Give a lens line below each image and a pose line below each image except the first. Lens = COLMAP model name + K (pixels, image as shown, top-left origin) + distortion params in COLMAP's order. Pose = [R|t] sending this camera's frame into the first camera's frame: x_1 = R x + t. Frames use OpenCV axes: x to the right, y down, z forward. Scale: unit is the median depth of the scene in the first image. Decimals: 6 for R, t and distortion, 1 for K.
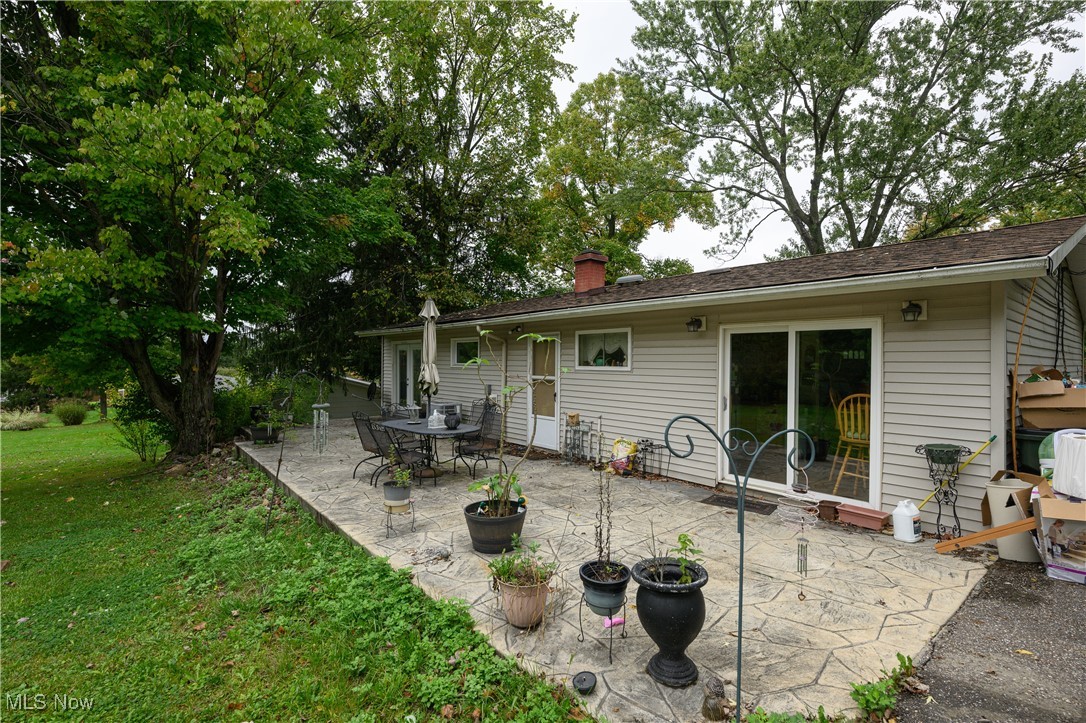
lens RADIAL K [[498.0, 0, 538.4], [0, 498.0, 360.0], [0, 0, 1]] dist [0.000208, 0.000020]
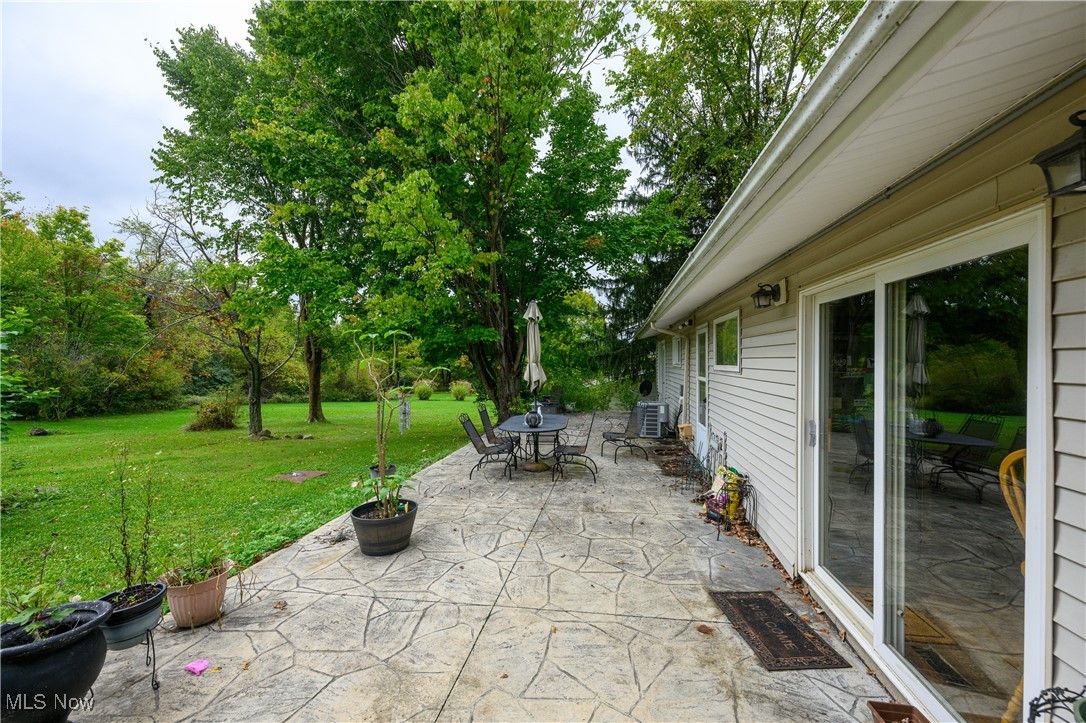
lens RADIAL K [[425.5, 0, 543.5], [0, 425.5, 361.8], [0, 0, 1]] dist [-0.004871, -0.000351]
pose [[0.663555, -0.006686, -0.748098, 0.589231], [0.008777, 0.999961, -0.001152, 0.006622], [0.748076, -0.005802, 0.663588, 0.525253]]
